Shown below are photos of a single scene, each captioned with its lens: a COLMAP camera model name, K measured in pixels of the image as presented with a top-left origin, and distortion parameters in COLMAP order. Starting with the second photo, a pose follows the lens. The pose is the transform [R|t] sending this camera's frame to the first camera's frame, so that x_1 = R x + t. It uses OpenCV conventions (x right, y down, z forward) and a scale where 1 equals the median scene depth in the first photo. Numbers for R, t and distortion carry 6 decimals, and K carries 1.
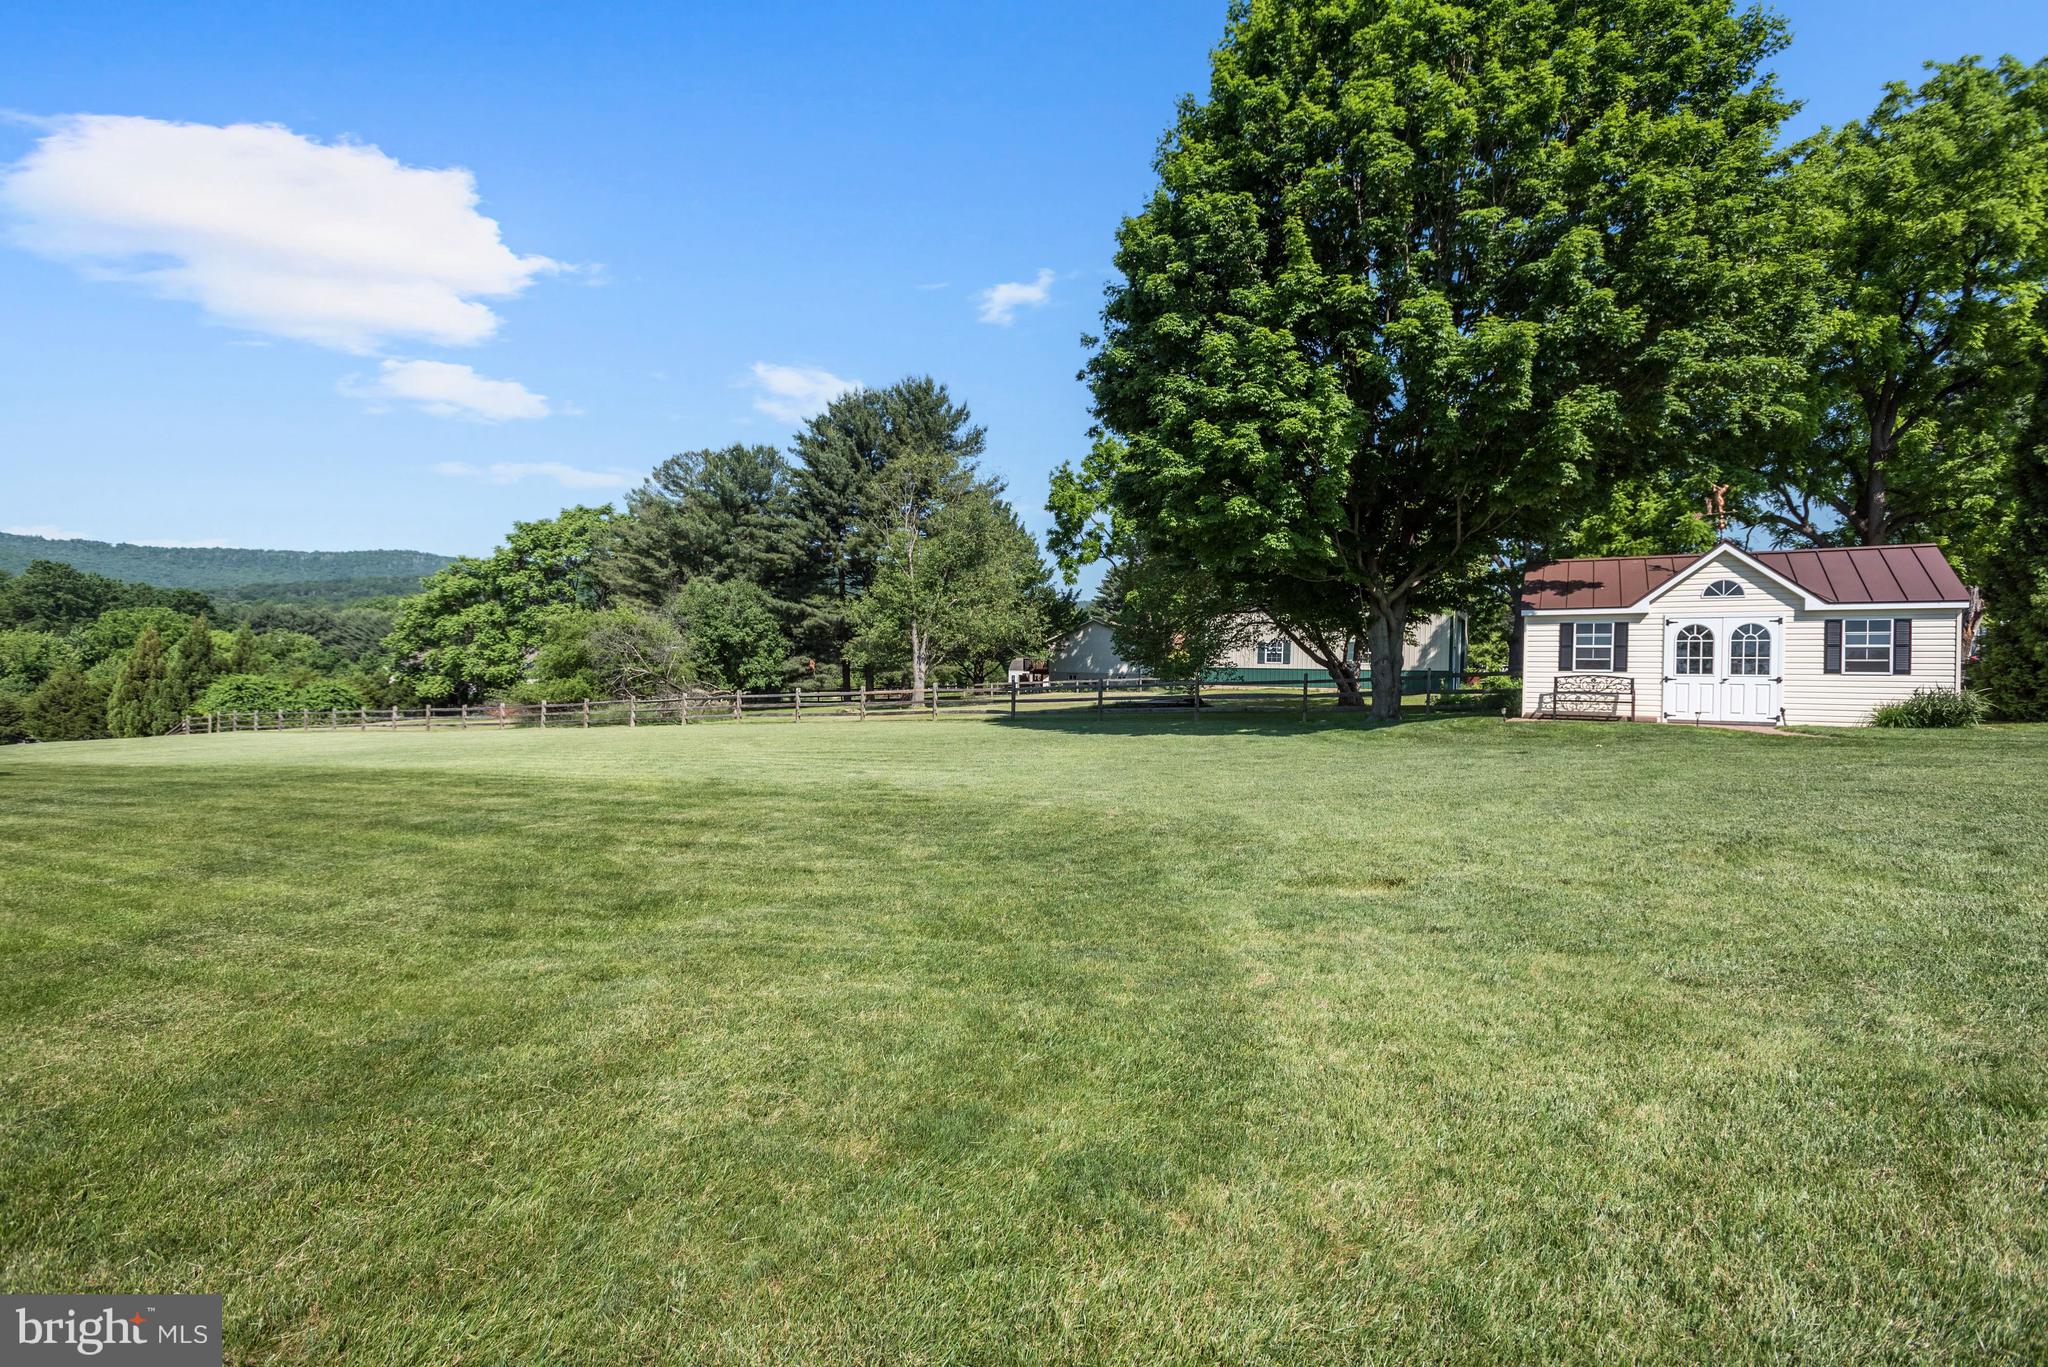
lens RADIAL K [[967.9, 0, 1003.1], [0, 967.9, 677.0], [0, 0, 1]] dist [-0.024845, 0.004403]
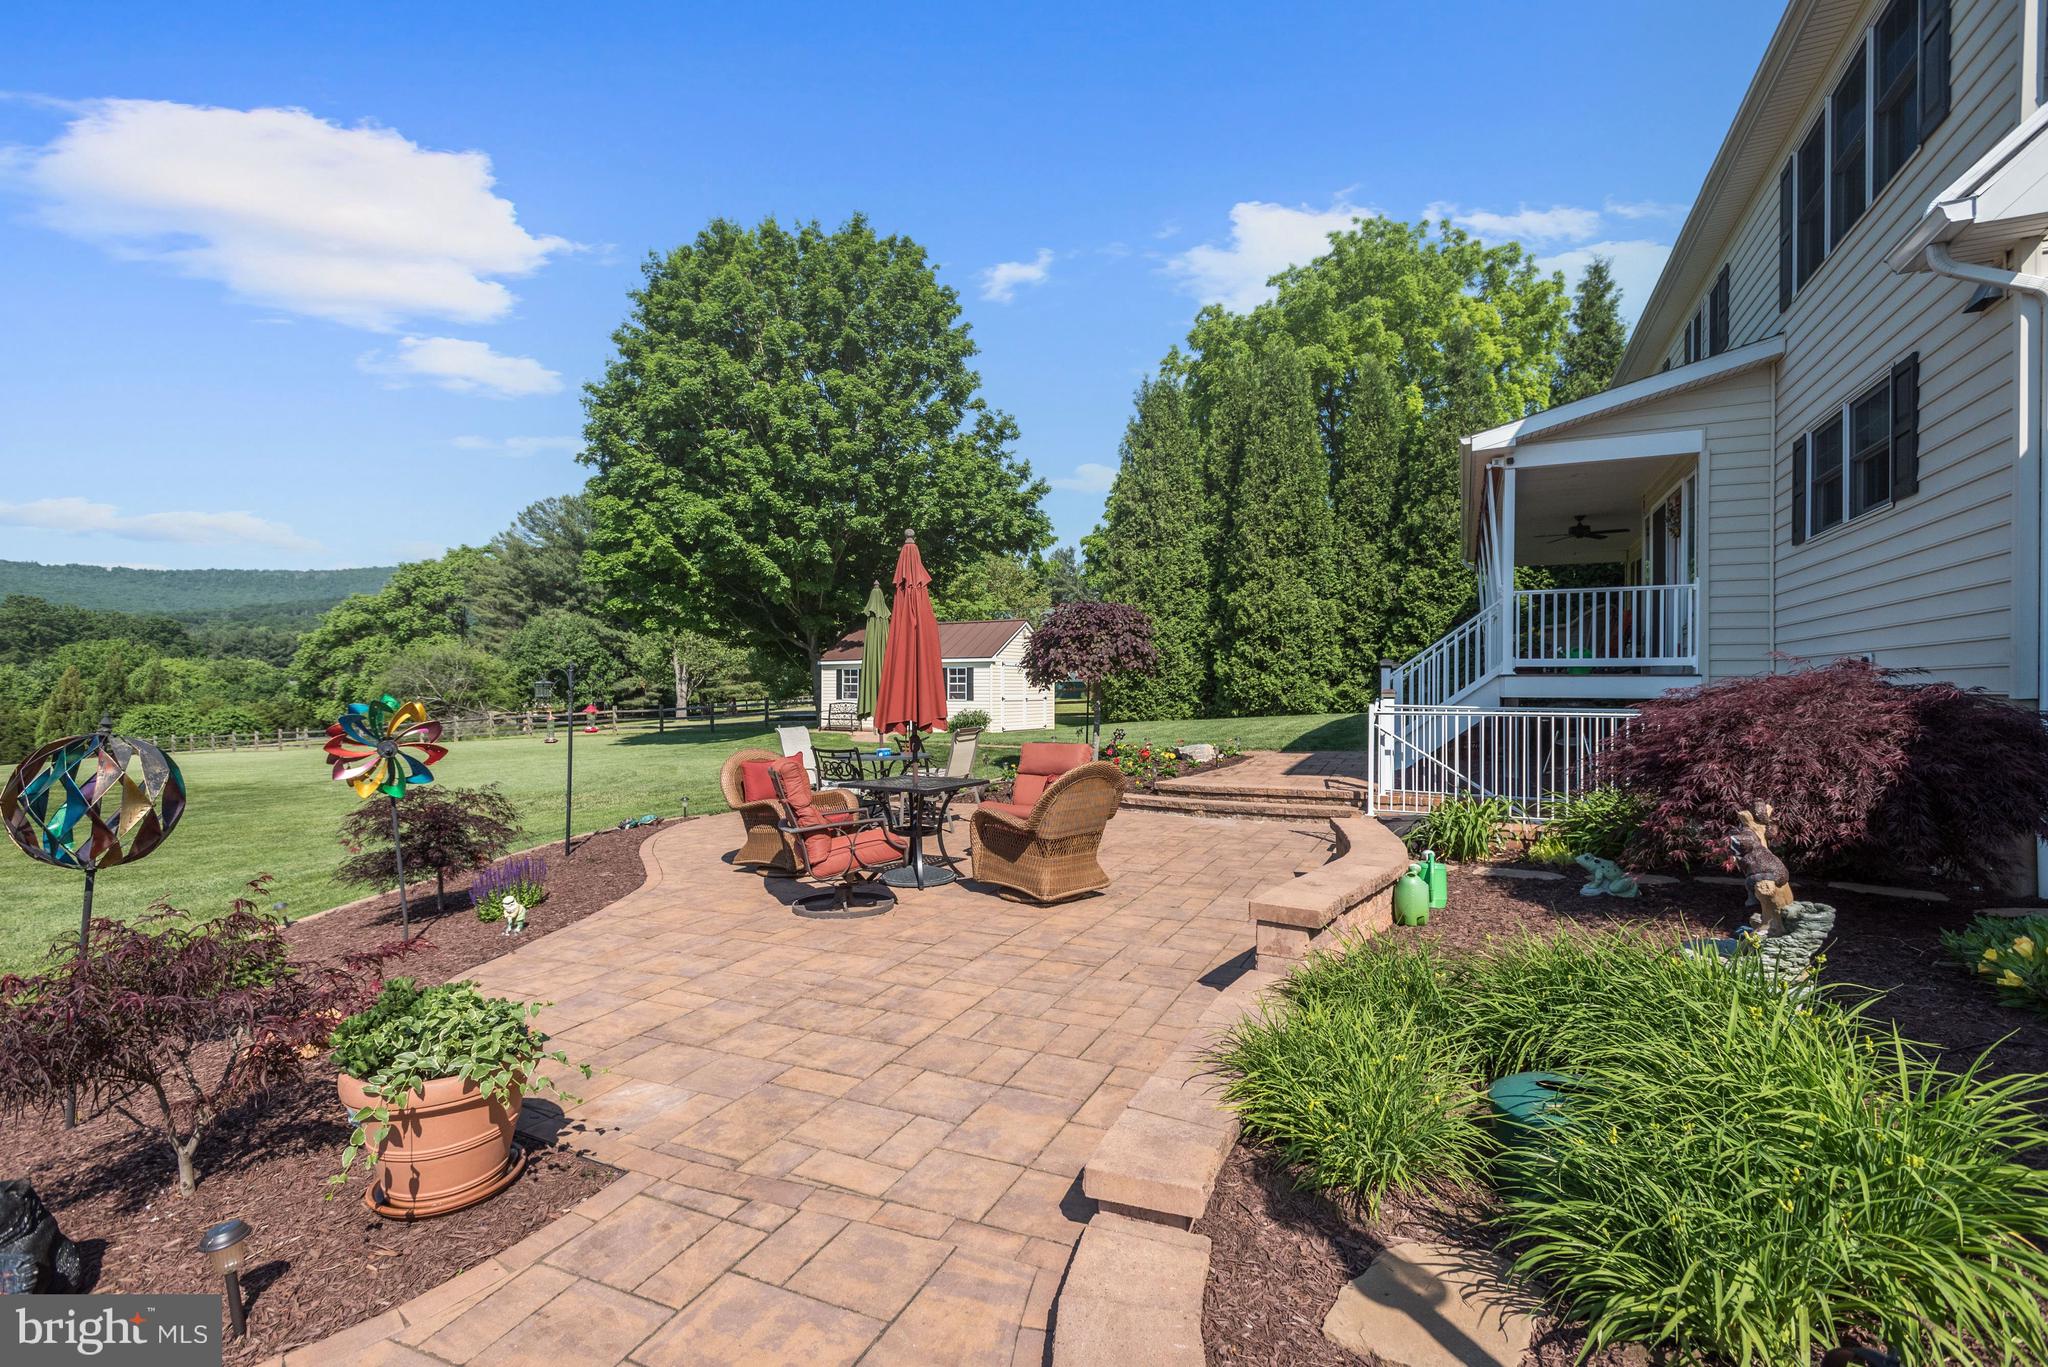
lens RADIAL K [[967.9, 0, 1023.5], [0, 967.9, 694.6], [0, 0, 1]] dist [-0.024845, 0.004403]
pose [[0.999689, -0.024269, 0.005720, 0.229283], [0.024159, 0.999534, 0.018655, -0.009677], [-0.006170, -0.018511, 0.999810, -0.147017]]
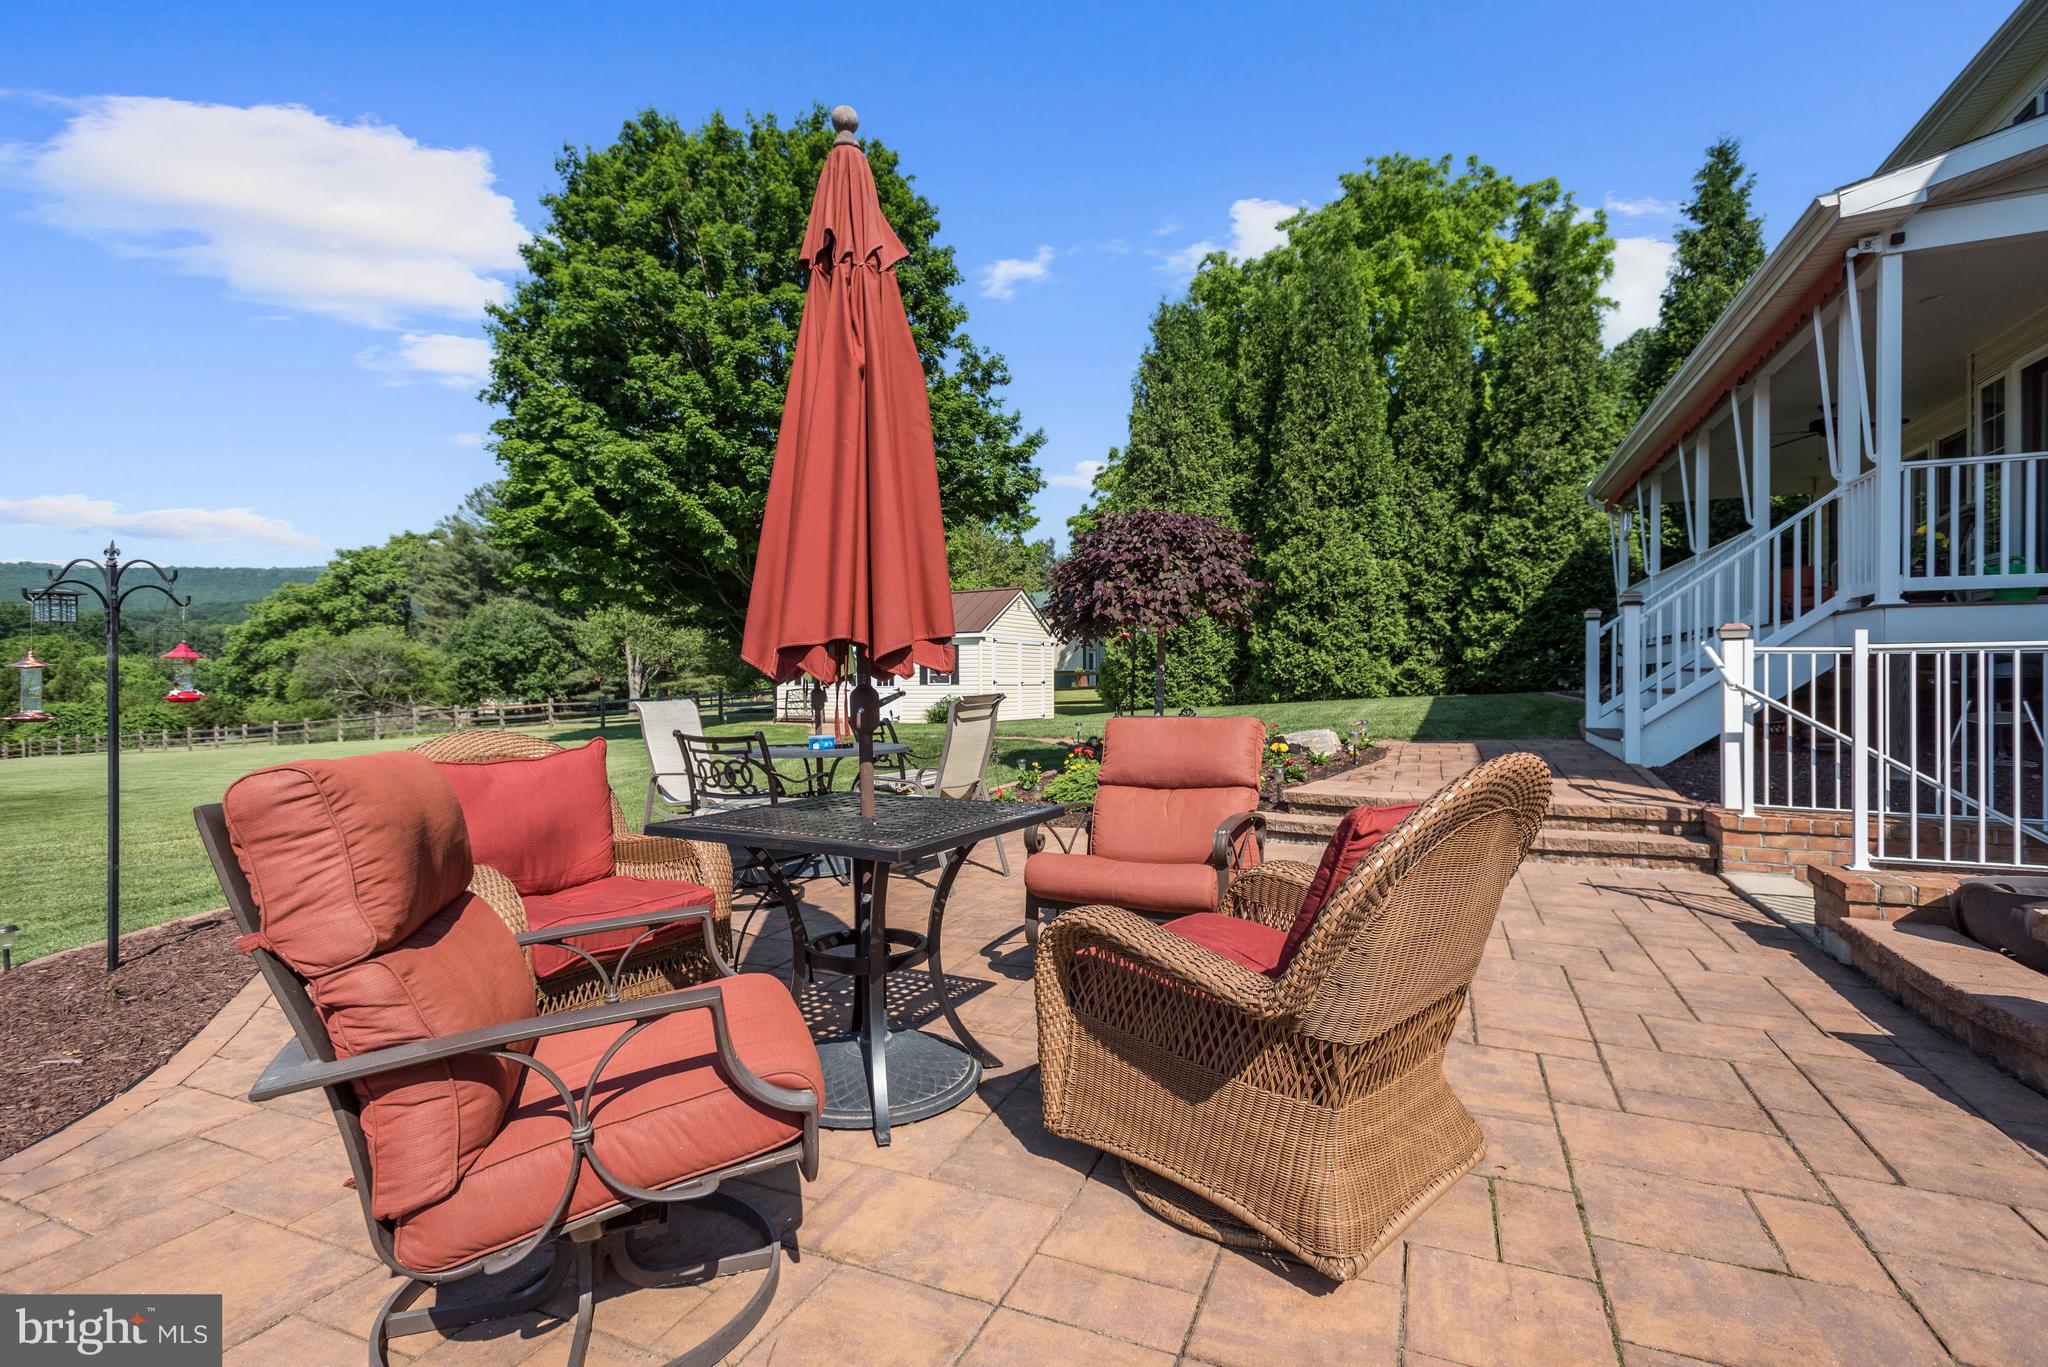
lens RADIAL K [[967.9, 0, 1018.5], [0, 967.9, 689.6], [0, 0, 1]] dist [-0.024845, 0.004403]
pose [[0.999250, -0.029977, 0.024518, 0.223145], [0.029538, 0.999400, 0.018086, -0.004132], [-0.025046, -0.017349, 0.999536, -0.081101]]
